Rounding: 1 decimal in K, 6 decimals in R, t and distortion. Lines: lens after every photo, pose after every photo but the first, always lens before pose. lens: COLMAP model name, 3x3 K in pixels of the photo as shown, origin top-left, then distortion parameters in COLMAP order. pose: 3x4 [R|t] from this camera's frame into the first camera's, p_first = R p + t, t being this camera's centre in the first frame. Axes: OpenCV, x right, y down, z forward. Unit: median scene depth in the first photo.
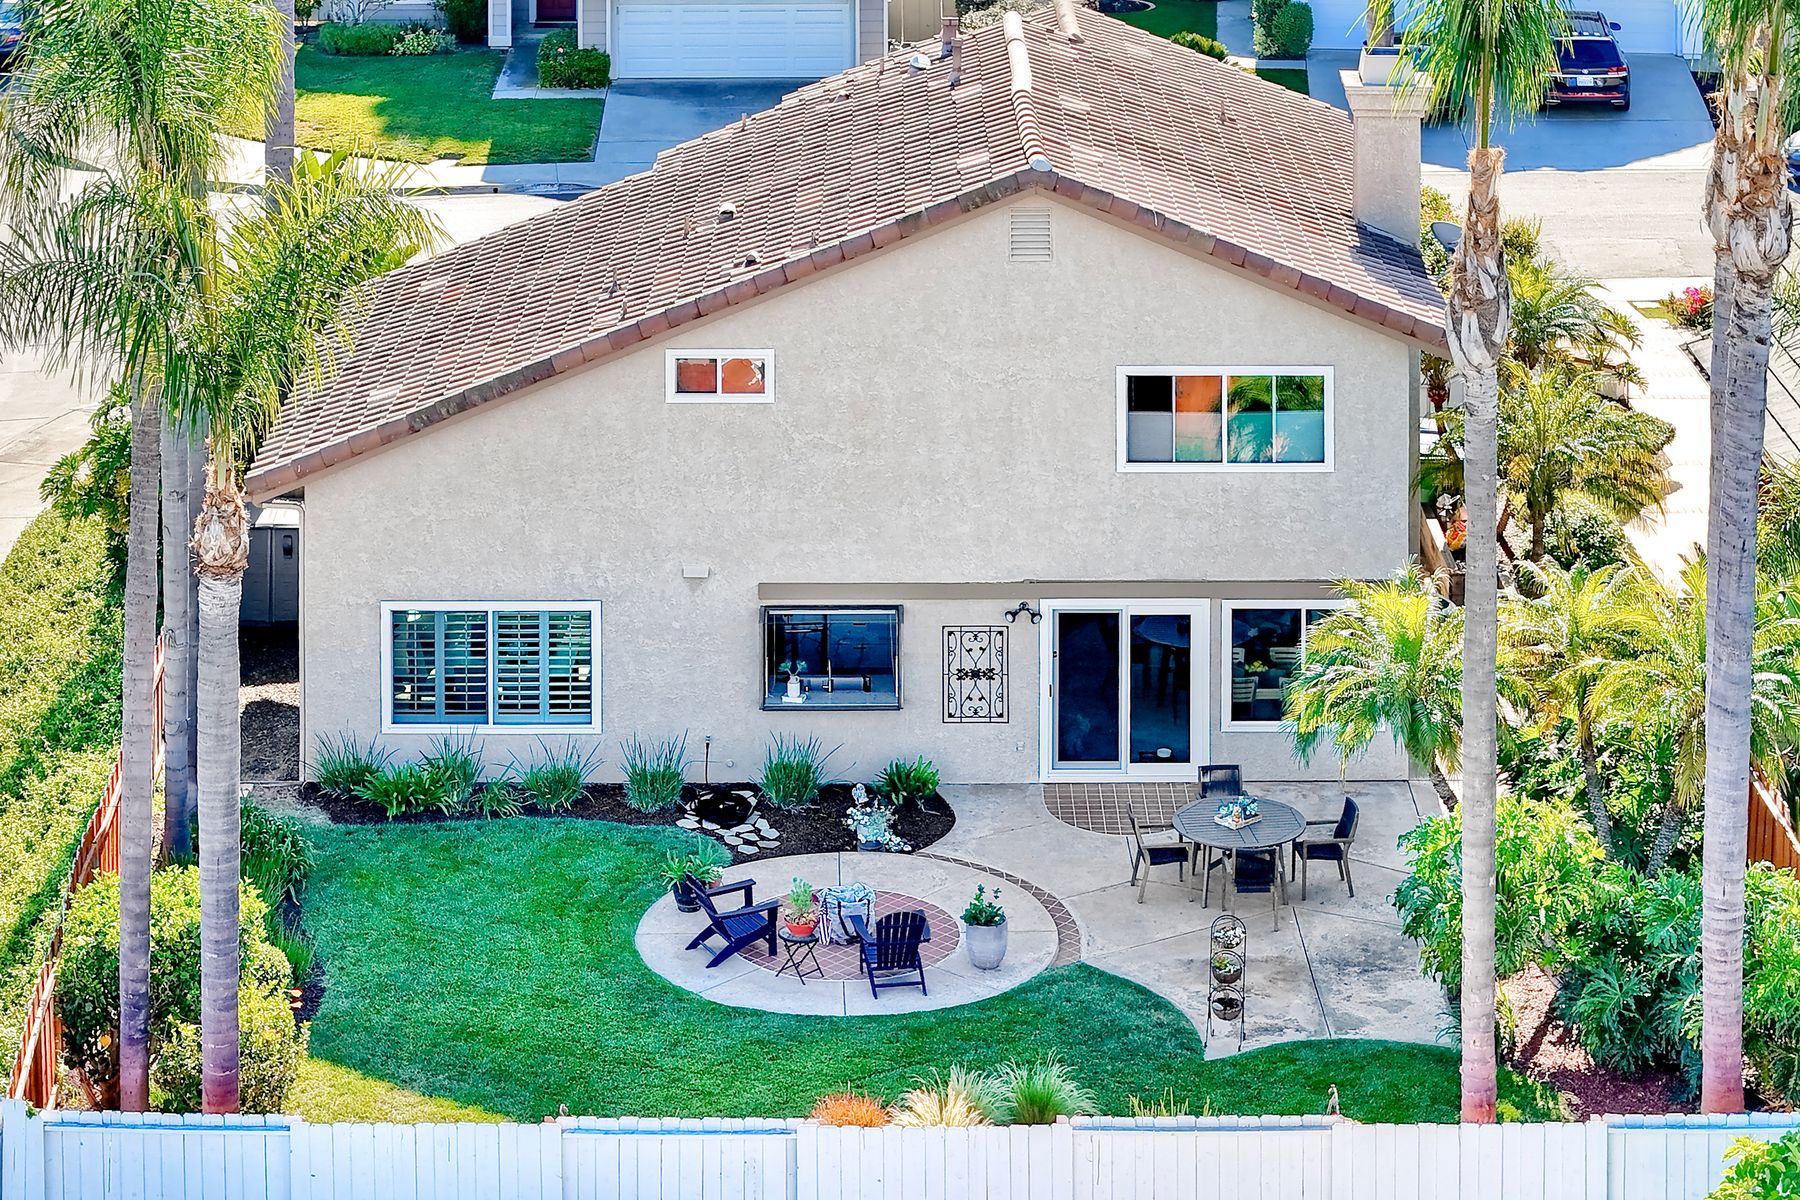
lens RADIAL K [[3652.7, 0, 900.0], [0, 3652.7, 600.0], [0, 0, 1]] dist [-0.465614, 7.060594]
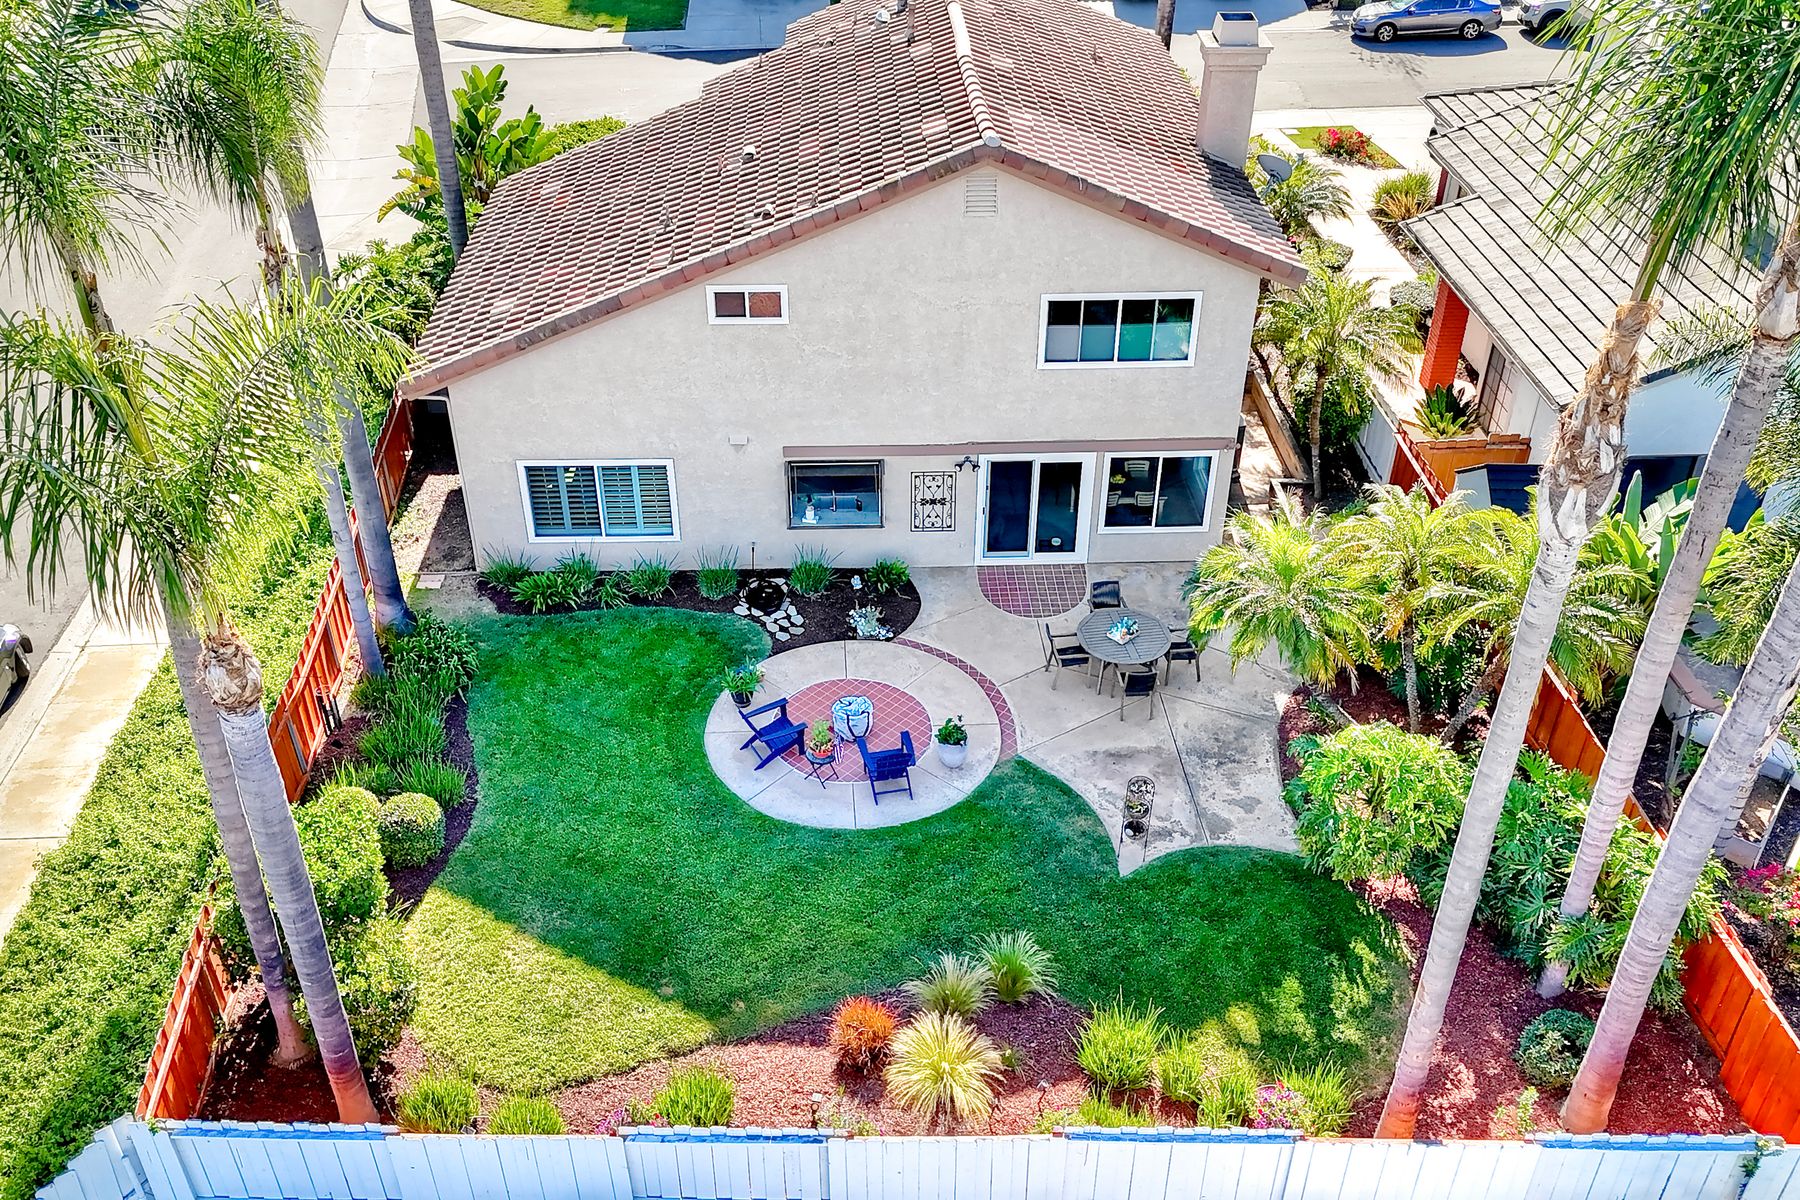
lens RADIAL K [[1255.6, 0, 890.4], [0, 1255.6, 604.6], [0, 0, 1]] dist [0.051560, -0.002879]
pose [[0.999311, -0.021295, 0.030413, -0.013060], [0.009583, 0.939347, 0.342834, -0.116213], [-0.035869, -0.342306, 0.938904, 0.519376]]
